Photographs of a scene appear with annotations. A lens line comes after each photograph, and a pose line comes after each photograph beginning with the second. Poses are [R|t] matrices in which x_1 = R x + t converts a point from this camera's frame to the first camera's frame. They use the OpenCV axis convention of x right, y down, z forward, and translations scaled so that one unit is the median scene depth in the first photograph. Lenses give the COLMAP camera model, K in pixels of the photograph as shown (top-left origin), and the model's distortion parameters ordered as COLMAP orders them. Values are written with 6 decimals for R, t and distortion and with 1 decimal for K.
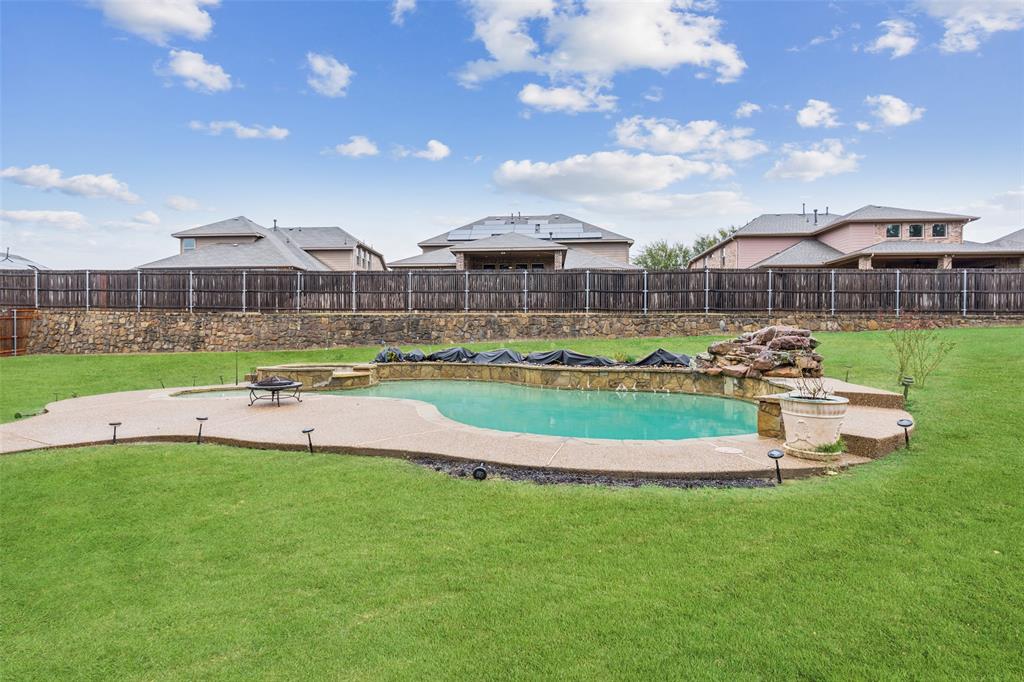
lens RADIAL K [[476.6, 0, 518.6], [0, 476.6, 343.0], [0, 0, 1]] dist [-0.002229, 0.000148]
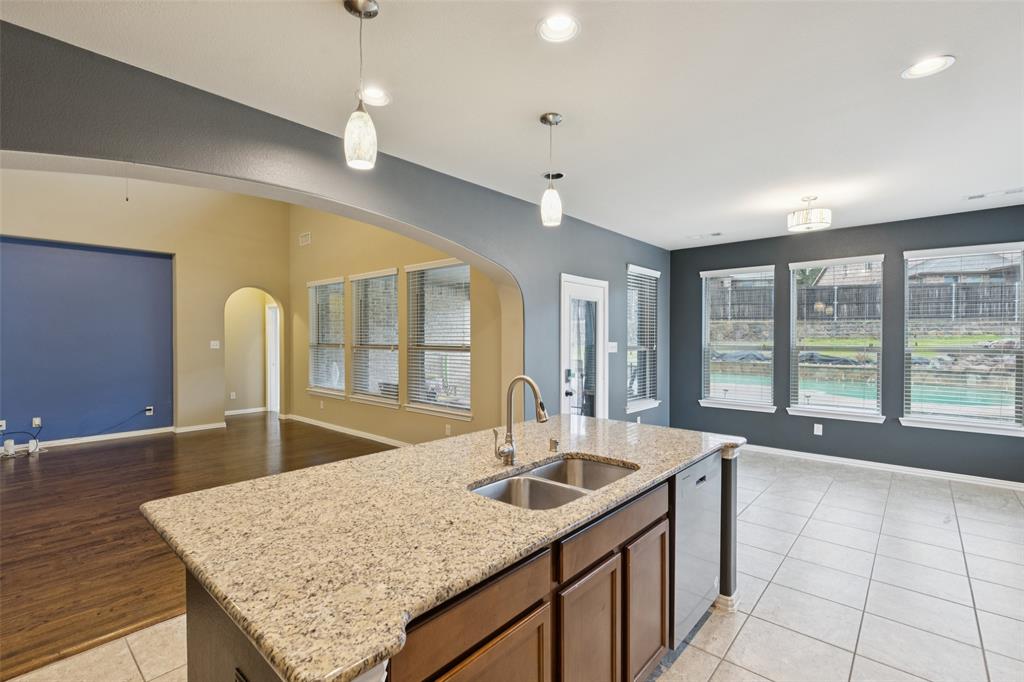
lens RADIAL K [[462.6, 0, 509.5], [0, 462.6, 339.6], [0, 0, 1]] dist [0.007226, -0.000148]
pose [[0.986615, -0.000740, -0.163066, -0.367704], [0.001693, 0.999982, 0.005708, -0.021495], [0.163059, -0.005908, 0.986599, -0.321446]]
